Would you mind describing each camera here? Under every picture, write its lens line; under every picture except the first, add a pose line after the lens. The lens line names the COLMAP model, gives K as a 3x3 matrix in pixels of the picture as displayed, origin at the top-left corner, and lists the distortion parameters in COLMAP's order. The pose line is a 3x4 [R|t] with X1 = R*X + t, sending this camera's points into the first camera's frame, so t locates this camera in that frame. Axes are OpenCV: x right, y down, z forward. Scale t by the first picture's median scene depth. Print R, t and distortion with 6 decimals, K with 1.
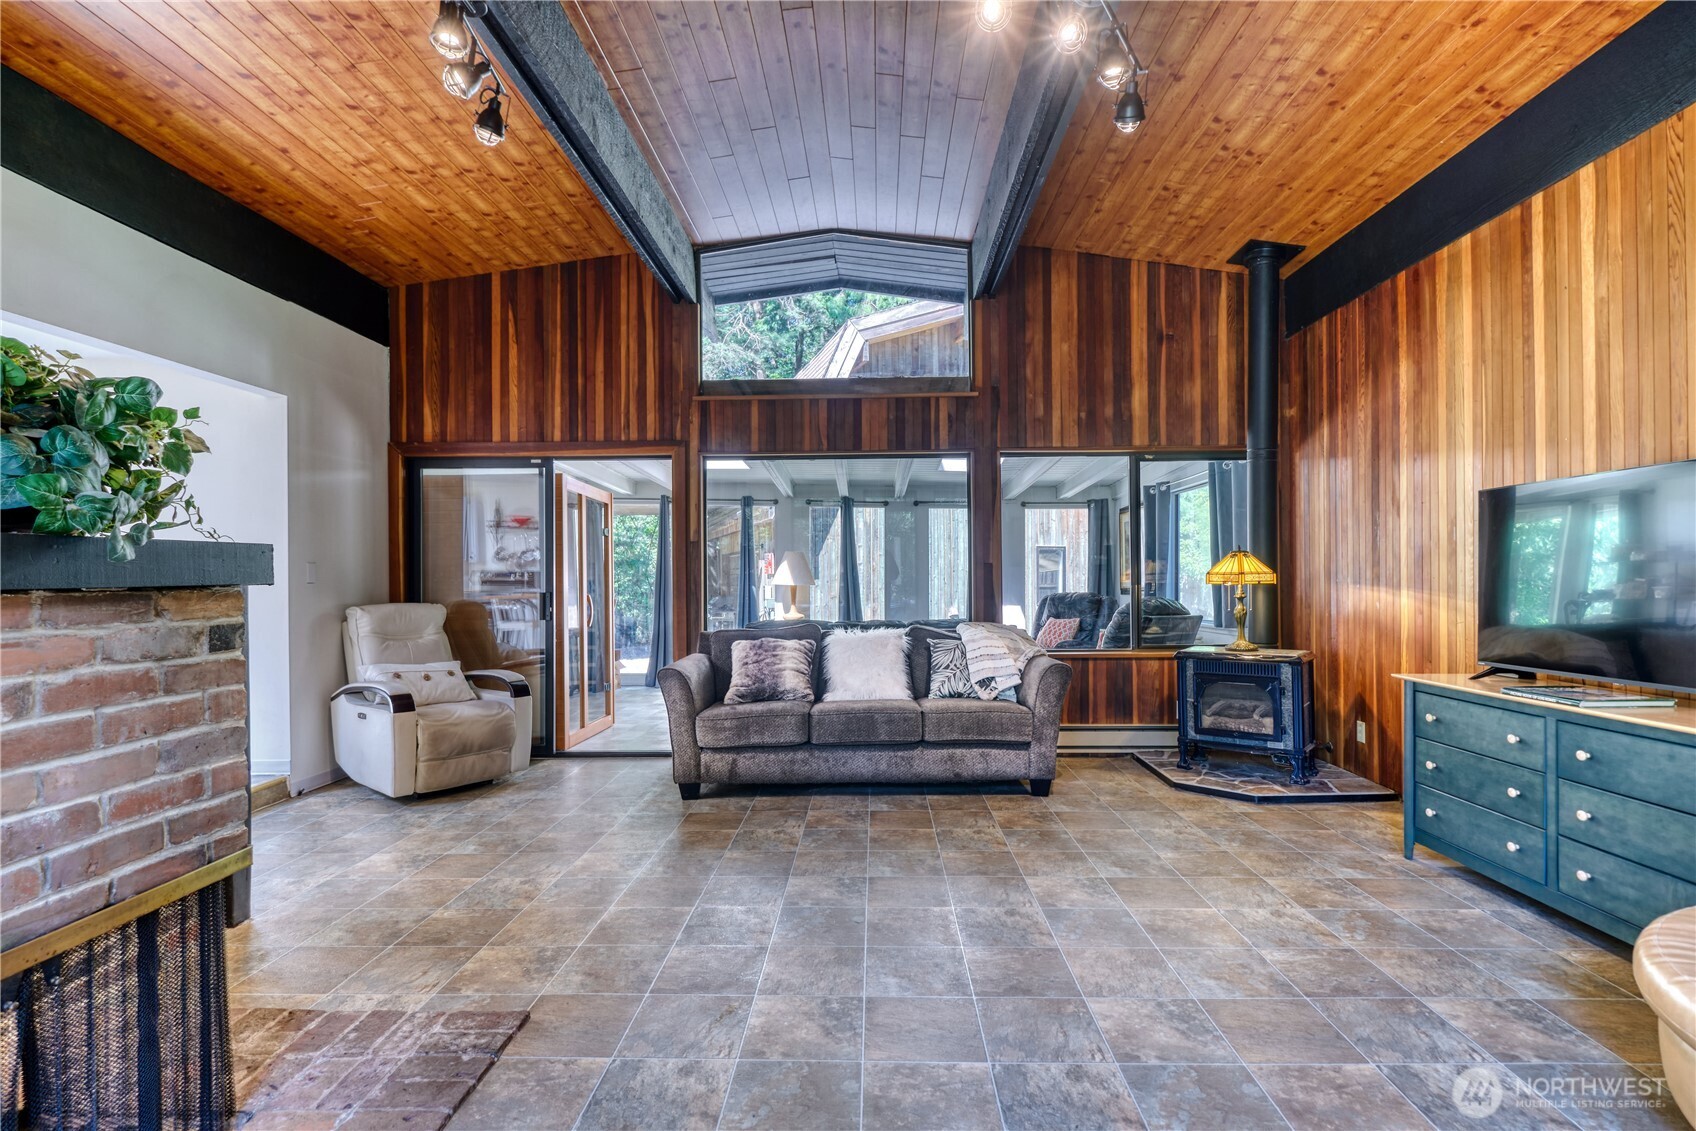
lens RADIAL K [[812.2, 0, 862.9], [0, 812.2, 574.9], [0, 0, 1]] dist [0.003851, -0.006465]
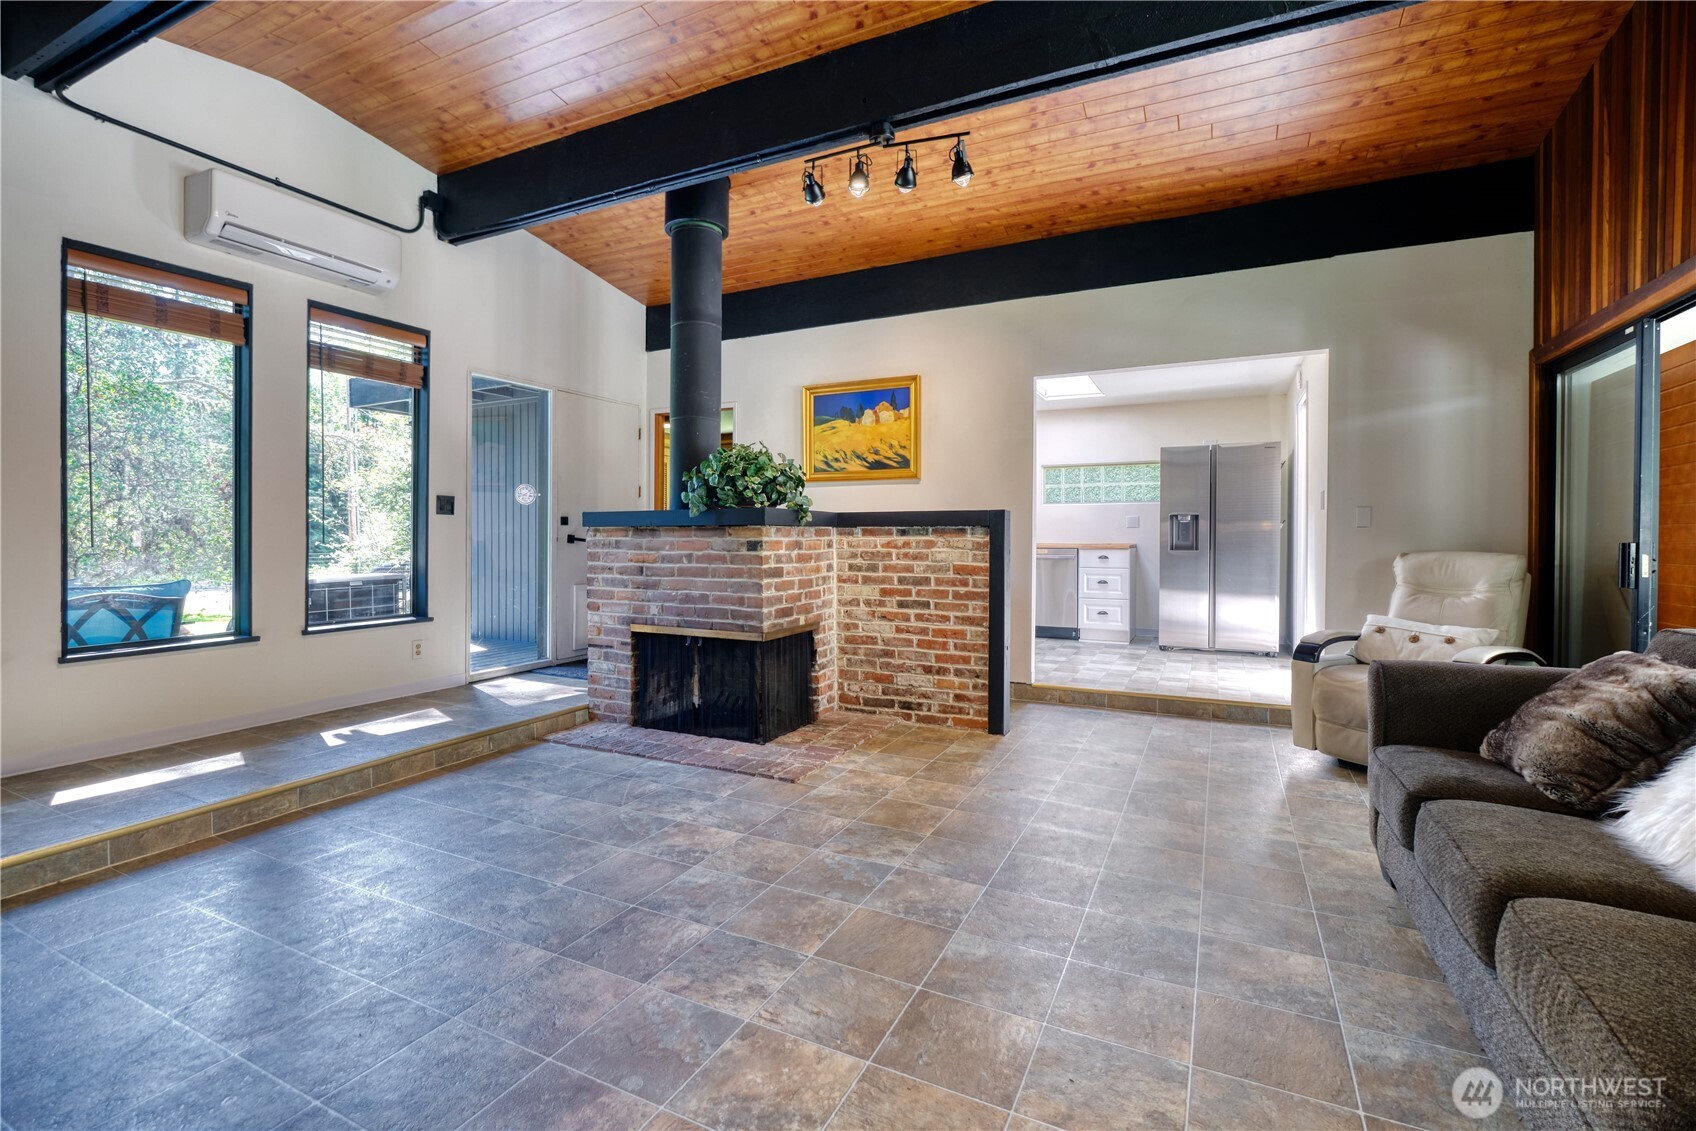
lens RADIAL K [[772.8, 0, 827.3], [0, 772.8, 545.6], [0, 0, 1]] dist [-0.015141, 0.000172]
pose [[-0.442573, 0.019999, -0.896509, 0.482868], [0.004866, 0.999790, 0.019901, 0.011796], [0.896719, 0.004446, -0.442577, 0.875791]]
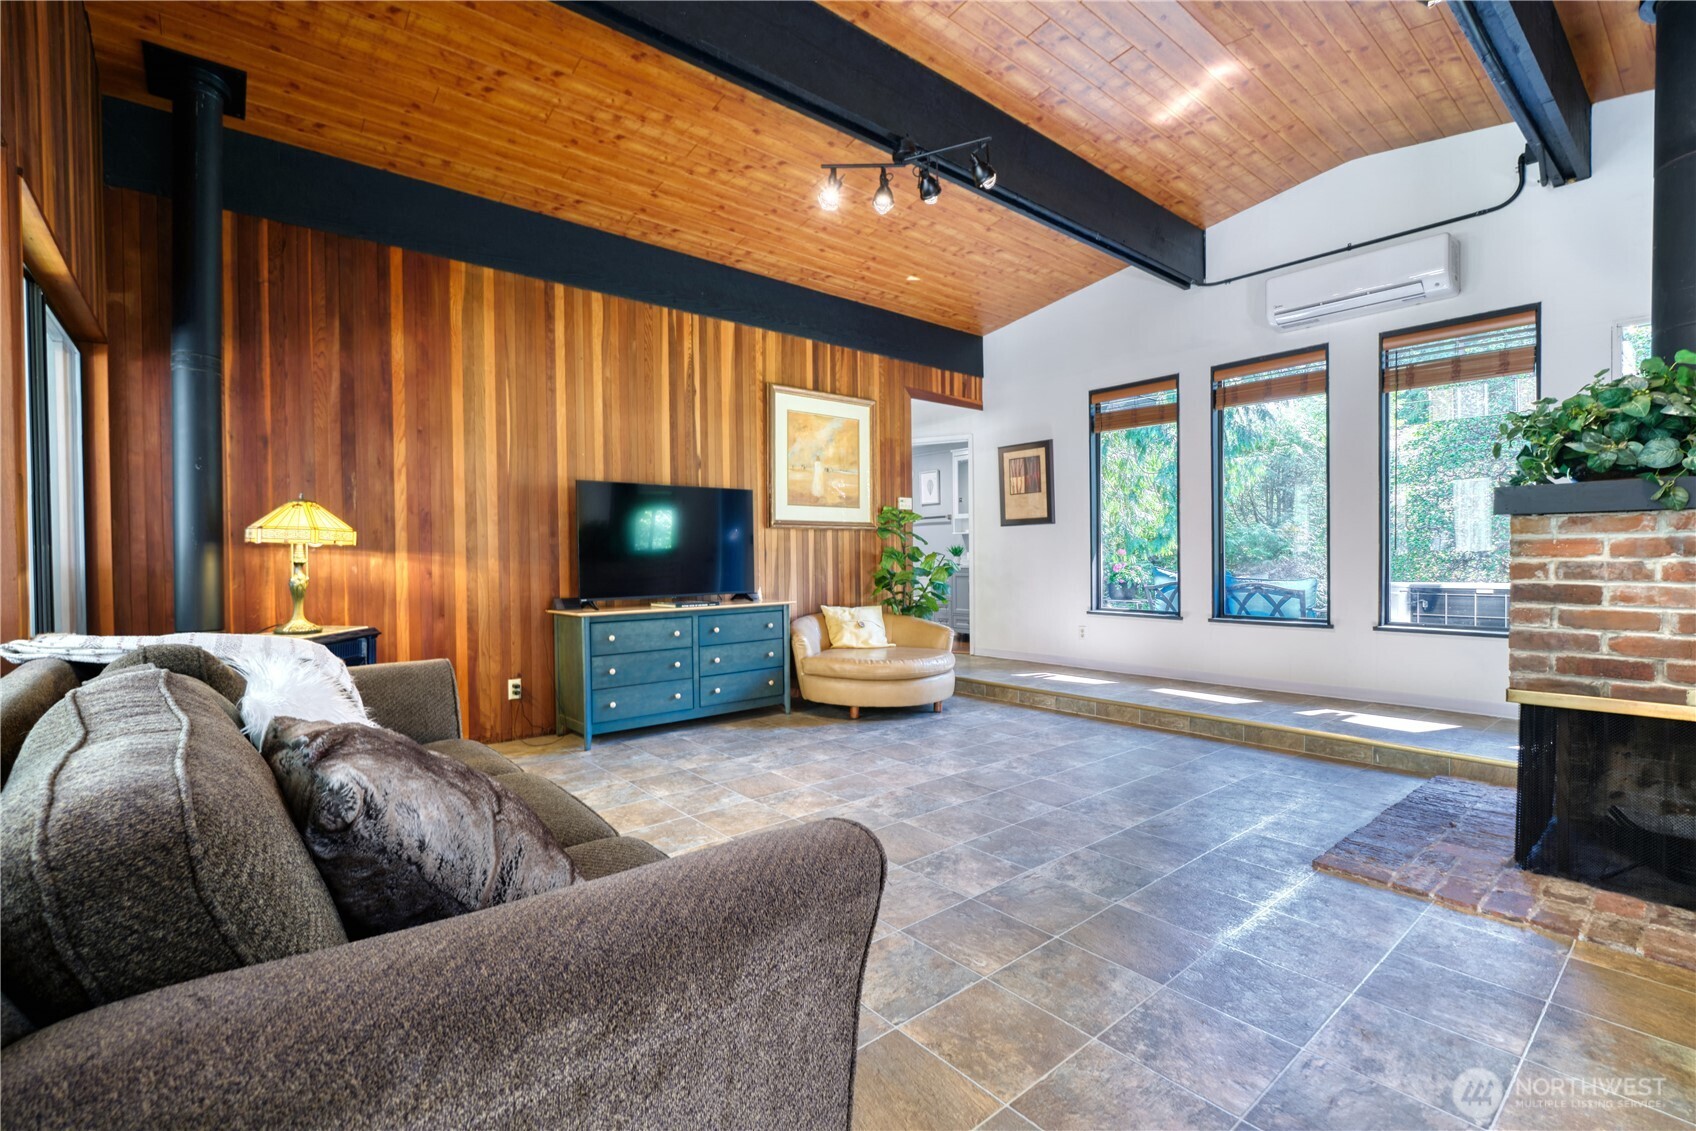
lens RADIAL K [[750.2, 0, 829.3], [0, 750.2, 564.8], [0, 0, 1]] dist [0.000185, -0.000306]
pose [[-0.637473, 0.004567, 0.770460, -0.411157], [0.010579, 0.999940, 0.002825, 0.035138], [-0.770400, 0.009951, -0.637483, 1.142533]]
